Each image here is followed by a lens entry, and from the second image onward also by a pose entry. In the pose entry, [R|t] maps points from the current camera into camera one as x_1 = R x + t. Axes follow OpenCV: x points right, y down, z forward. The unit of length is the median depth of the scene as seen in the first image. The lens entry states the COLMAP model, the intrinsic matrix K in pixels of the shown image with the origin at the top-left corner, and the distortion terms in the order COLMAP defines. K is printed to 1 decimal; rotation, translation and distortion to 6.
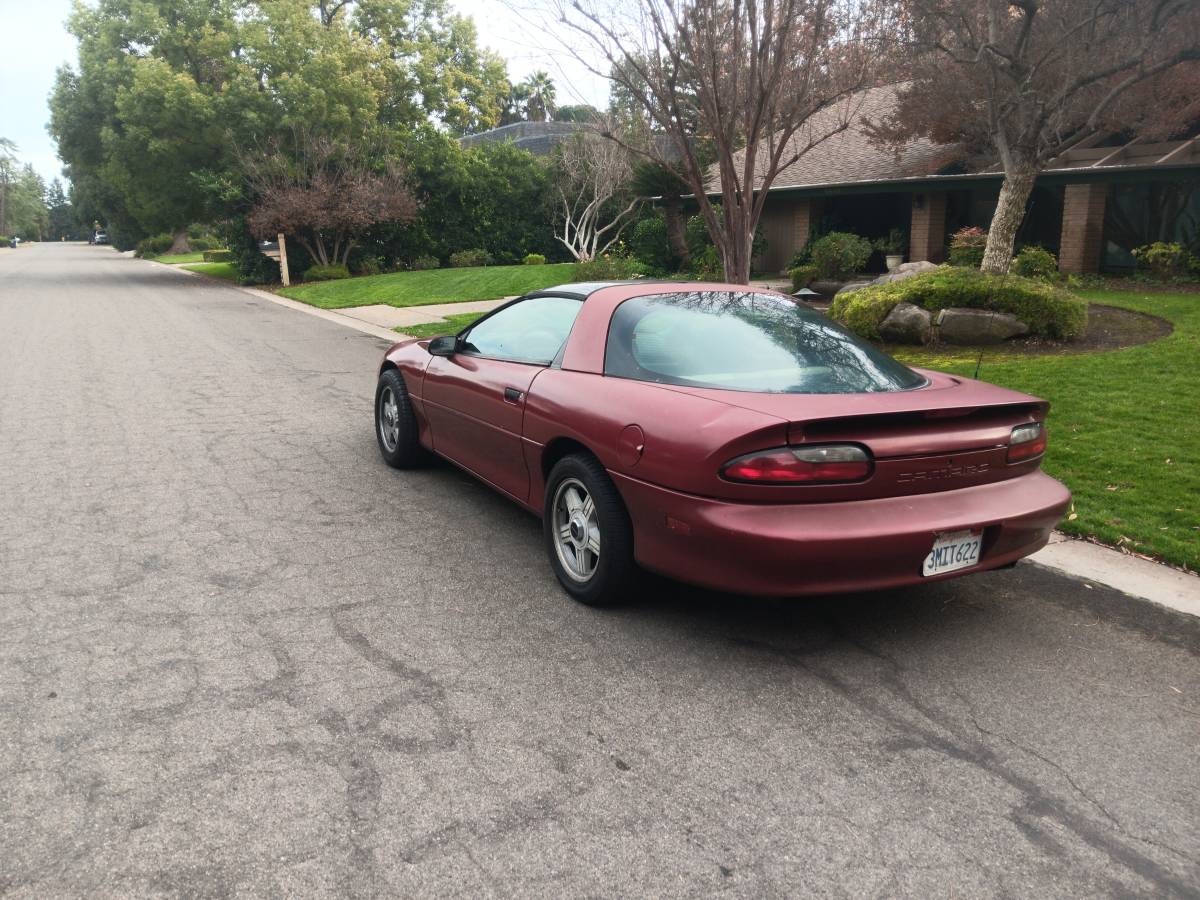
lens RADIAL K [[963.7, 0, 597.7], [0, 963.7, 417.6], [0, 0, 1]] dist [-0.001183, -0.066581]
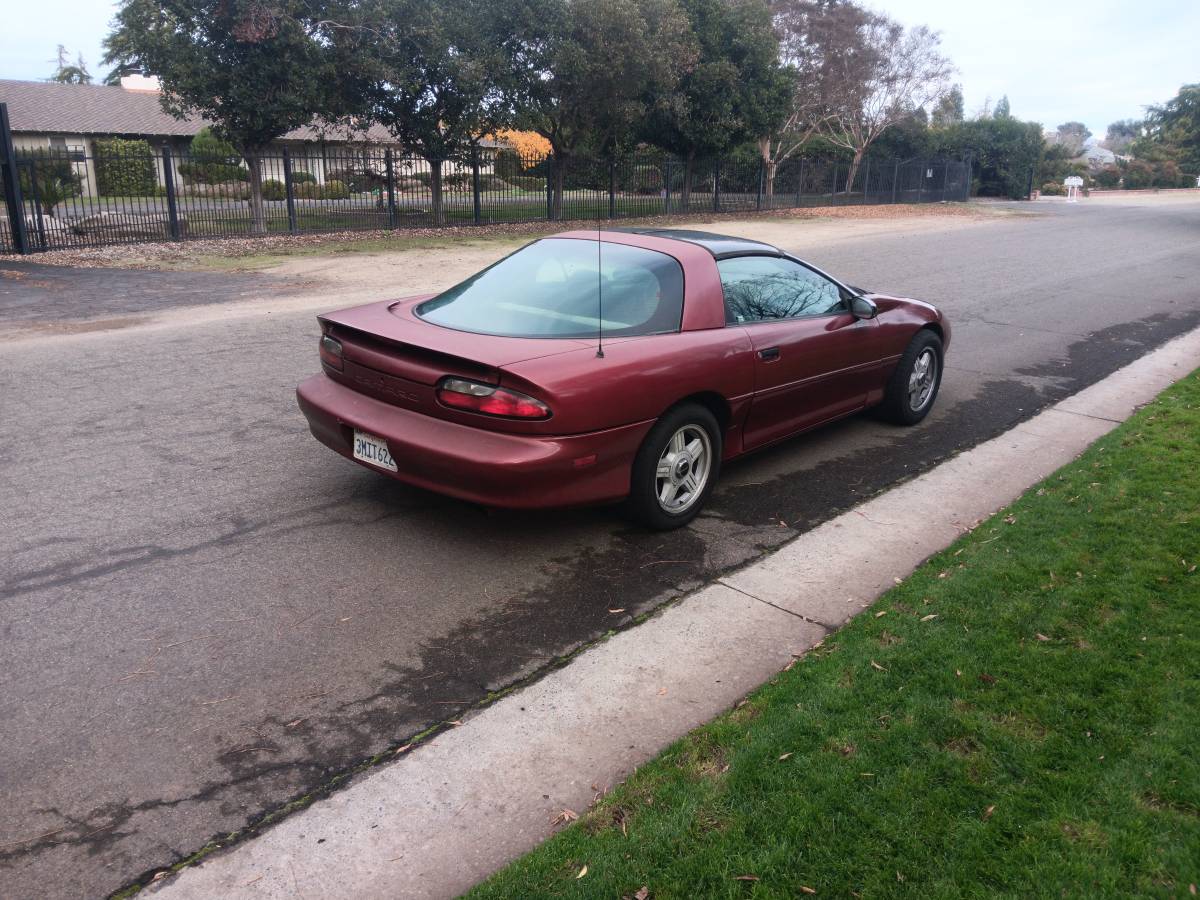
lens RADIAL K [[964.0, 0, 585.3], [0, 964.0, 447.6], [0, 0, 1]] dist [-0.033136, -0.002320]
pose [[0.320427, 0.262162, -0.910273, 0.196385], [-0.175766, 0.960708, 0.214816, -0.022340], [0.930824, 0.091162, 0.353916, 0.099275]]
